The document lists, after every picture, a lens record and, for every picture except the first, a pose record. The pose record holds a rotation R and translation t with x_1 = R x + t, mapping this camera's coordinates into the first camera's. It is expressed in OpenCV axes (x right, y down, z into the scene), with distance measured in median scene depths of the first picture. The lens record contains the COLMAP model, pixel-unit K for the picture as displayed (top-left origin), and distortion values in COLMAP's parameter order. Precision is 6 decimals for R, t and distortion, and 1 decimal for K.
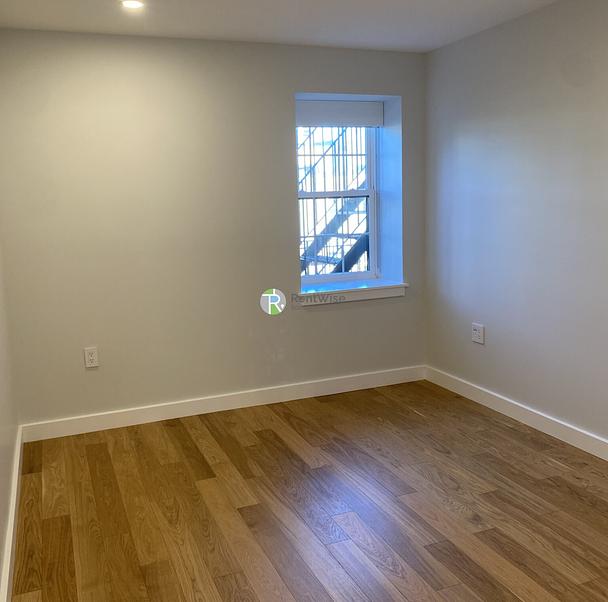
lens RADIAL K [[642.4, 0, 304.0], [0, 642.4, 301.0], [0, 0, 1]] dist [-0.002772, -0.003521]
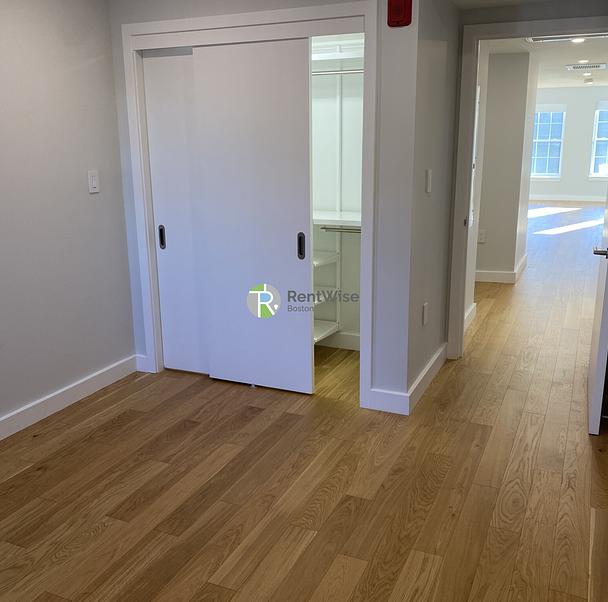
lens RADIAL K [[642.4, 0, 304.0], [0, 642.4, 301.0], [0, 0, 1]] dist [-0.002772, -0.003521]
pose [[-0.692596, -0.133697, 0.708828, -0.563629], [0.156292, 0.931514, 0.328412, -0.215266], [-0.704190, 0.338241, -0.624267, 1.375628]]
